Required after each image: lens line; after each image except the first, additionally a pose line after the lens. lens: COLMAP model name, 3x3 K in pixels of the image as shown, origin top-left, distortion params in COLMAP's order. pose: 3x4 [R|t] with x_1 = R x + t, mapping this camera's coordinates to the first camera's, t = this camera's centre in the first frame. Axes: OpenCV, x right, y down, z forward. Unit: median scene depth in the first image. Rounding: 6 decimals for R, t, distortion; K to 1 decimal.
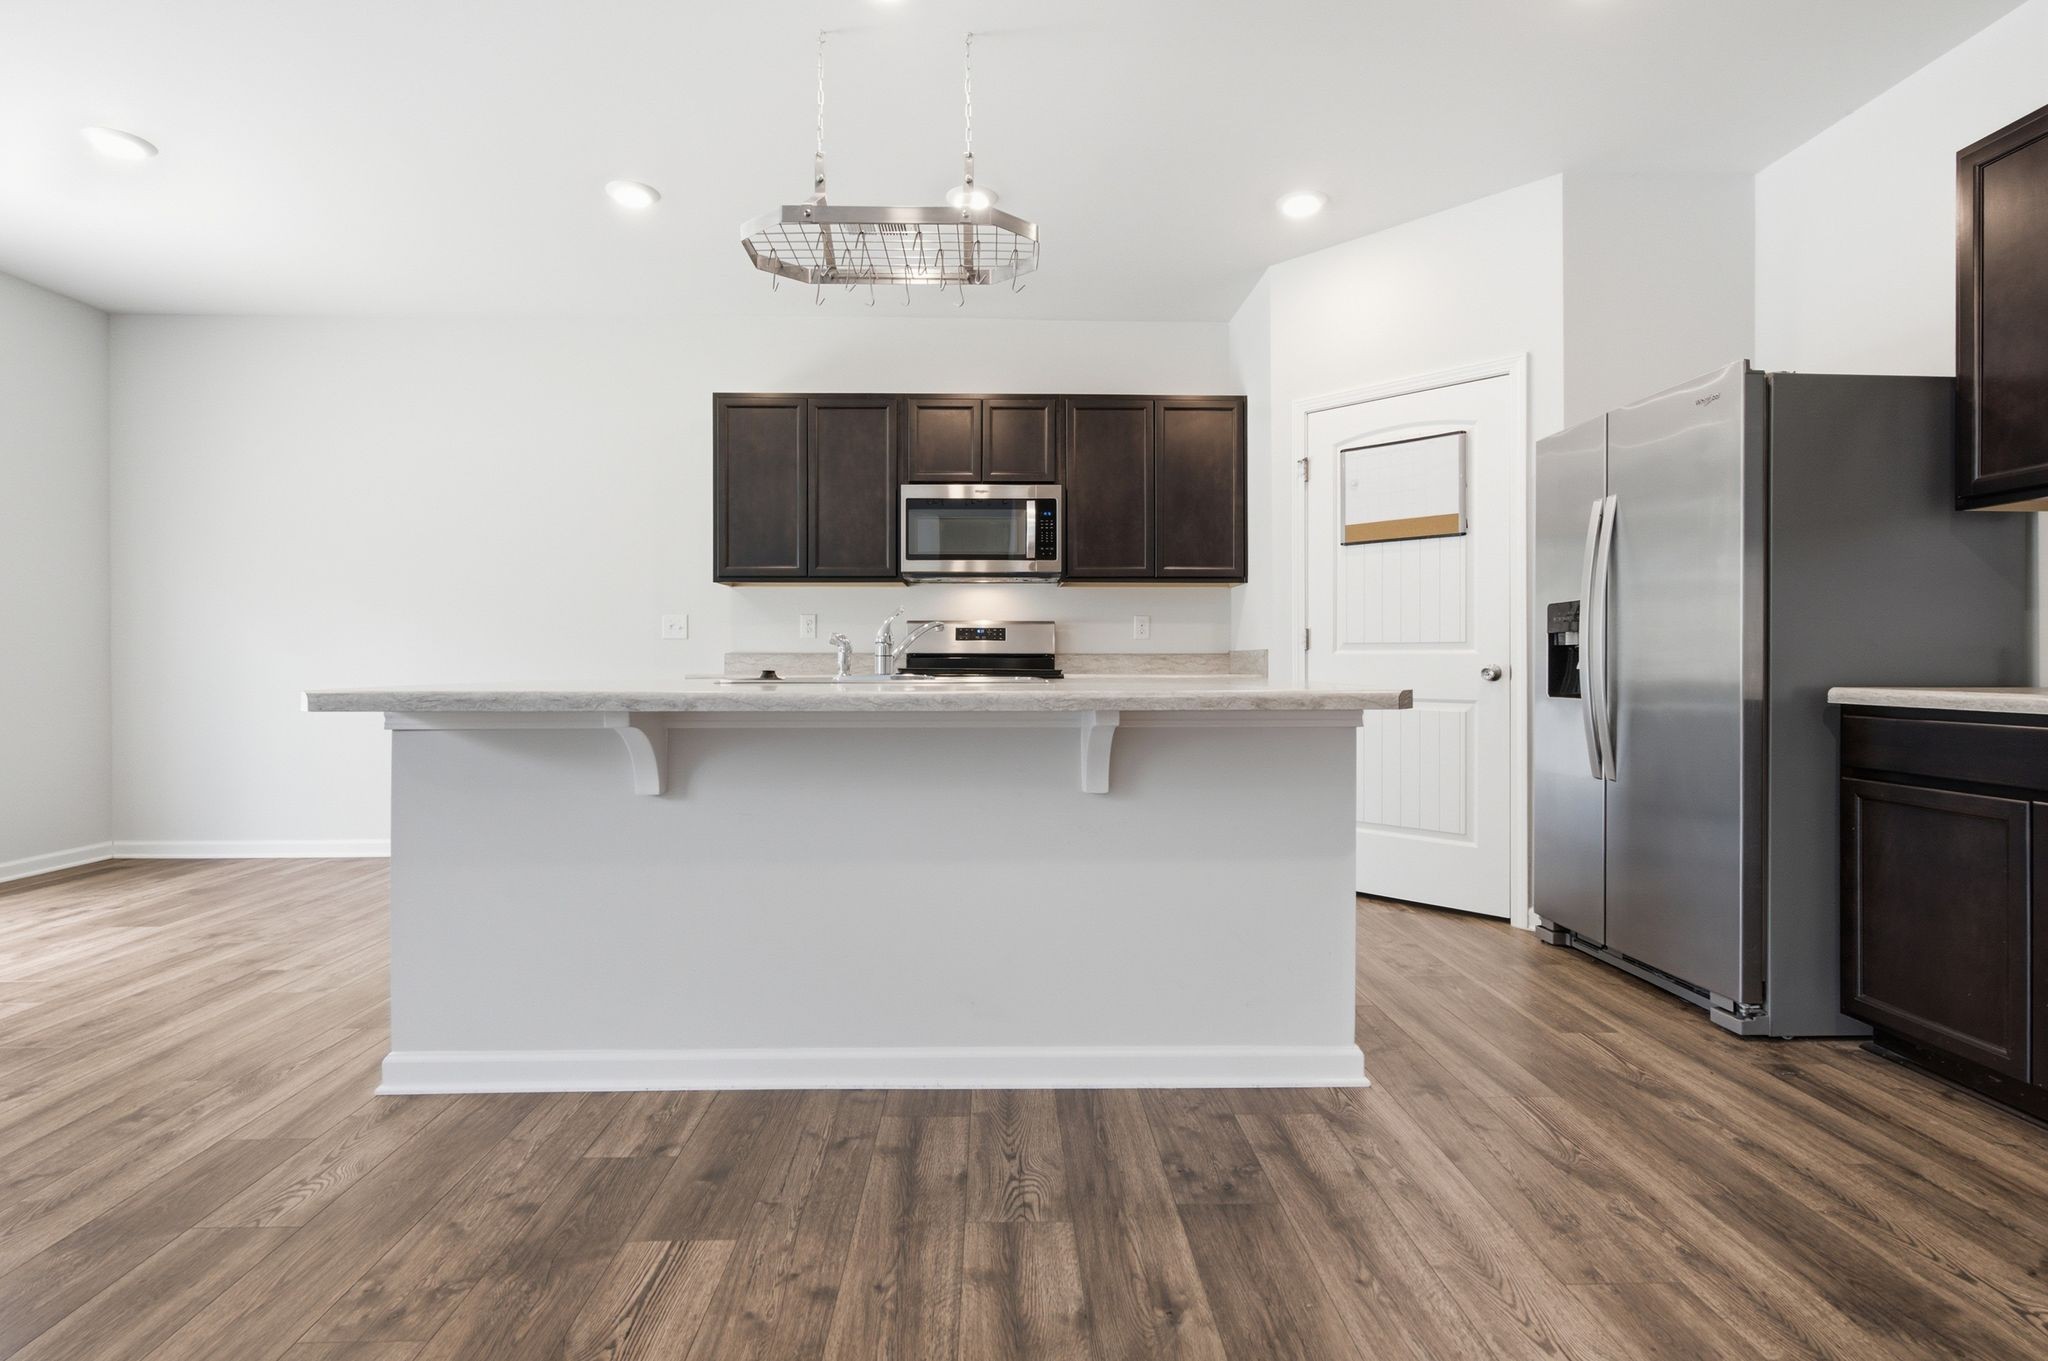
lens RADIAL K [[954.2, 0, 1030.8], [0, 954.2, 678.6], [0, 0, 1]] dist [-0.002269, 0.001257]
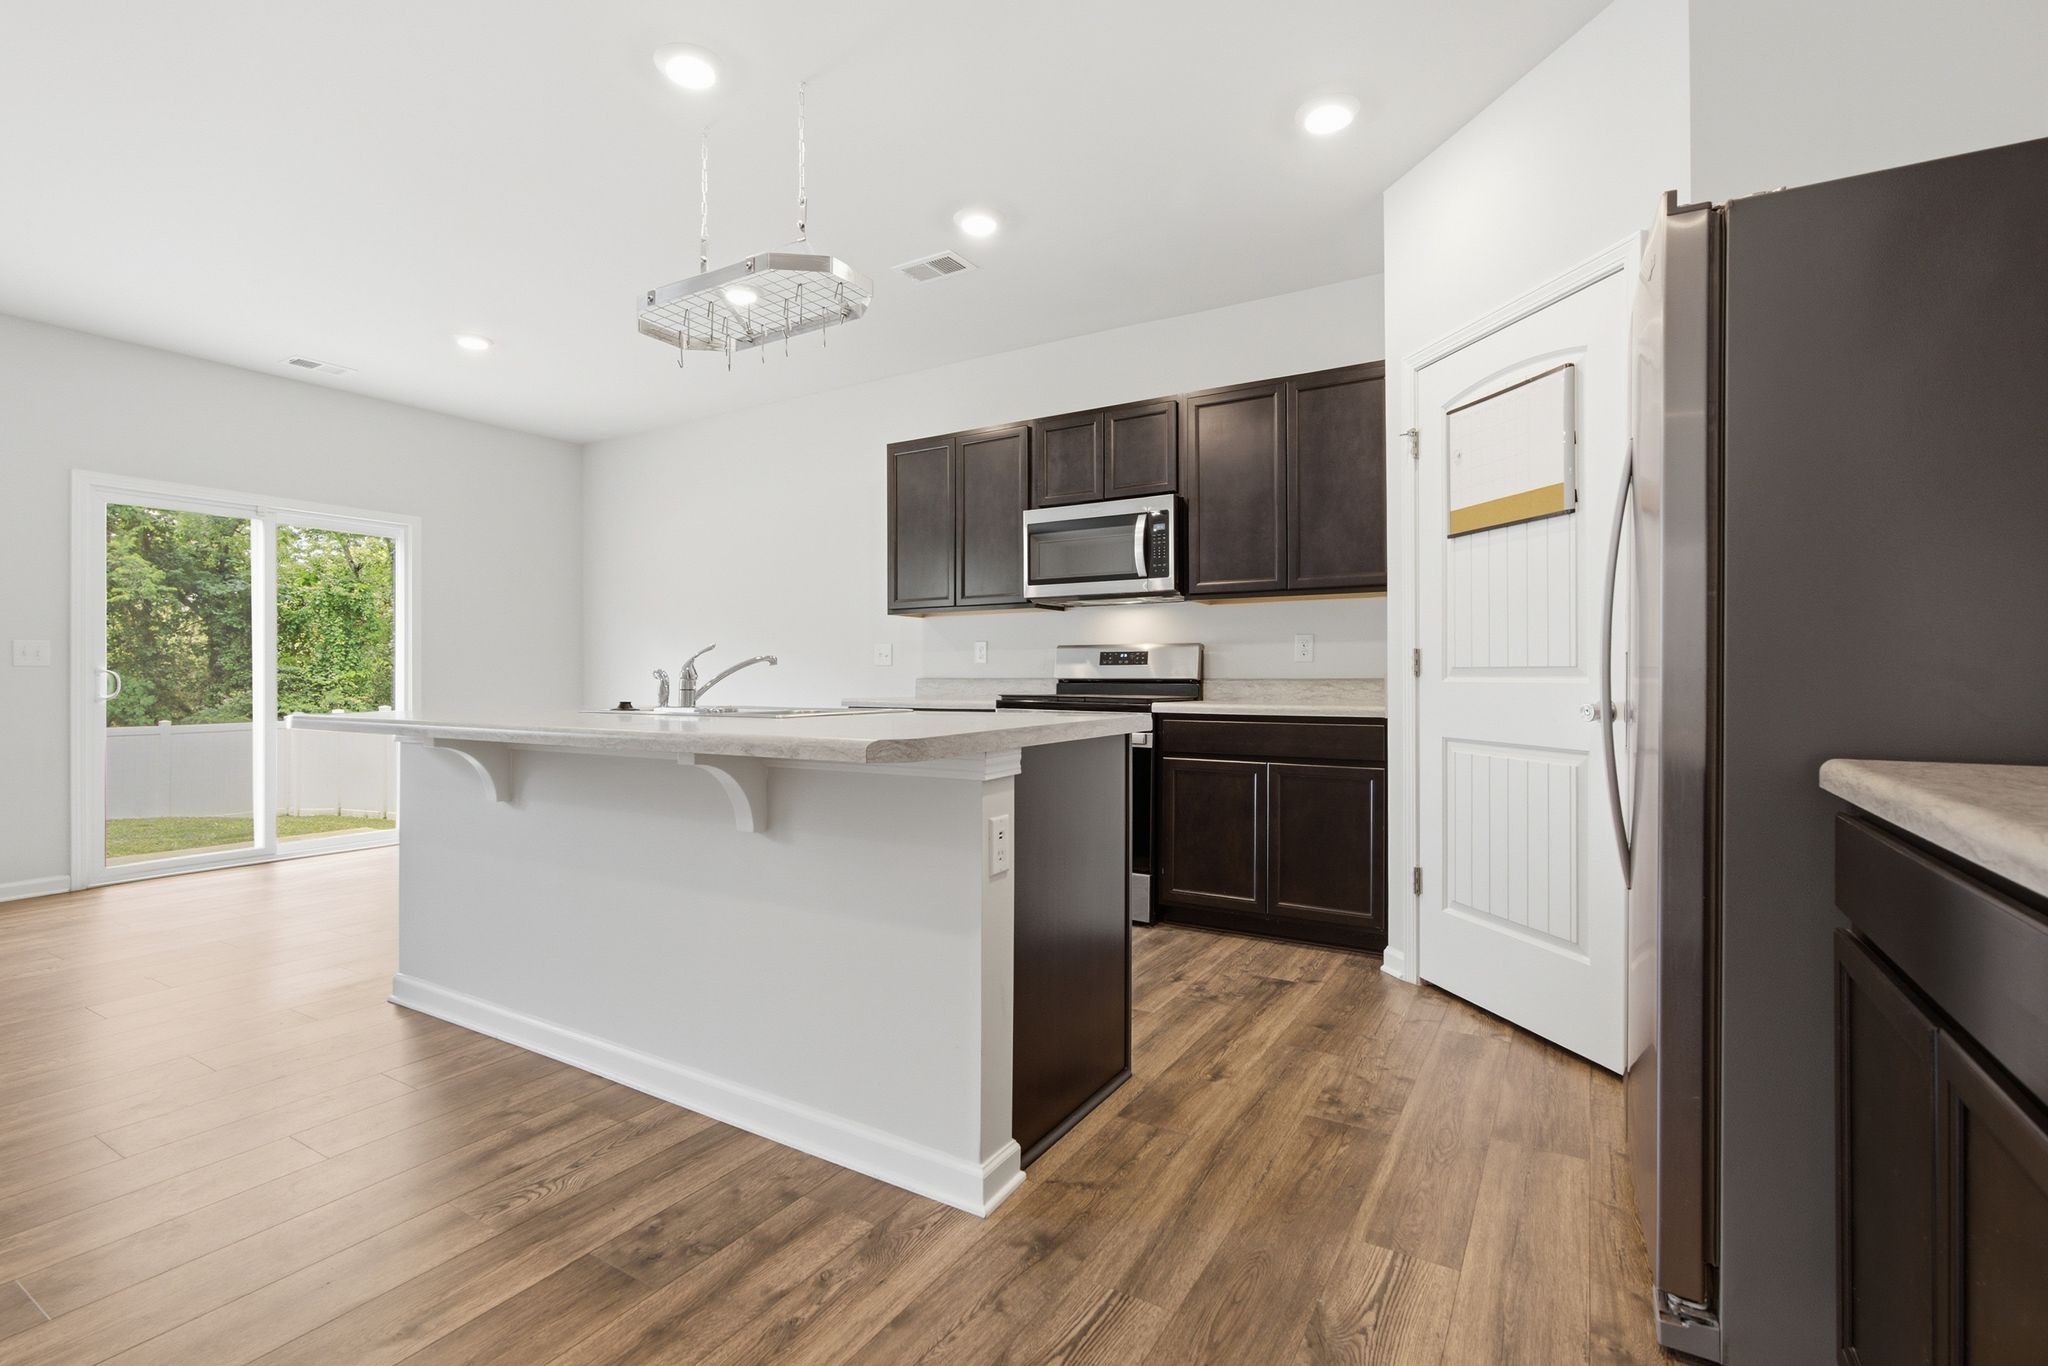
lens RADIAL K [[954.2, 0, 1028.7], [0, 954.2, 690.6], [0, 0, 1]] dist [-0.002269, 0.001257]
pose [[0.833093, 0.007000, -0.553089, 0.467596], [-0.008594, 0.999963, -0.000290, -0.015741], [0.553066, 0.004994, 0.833122, 0.184811]]
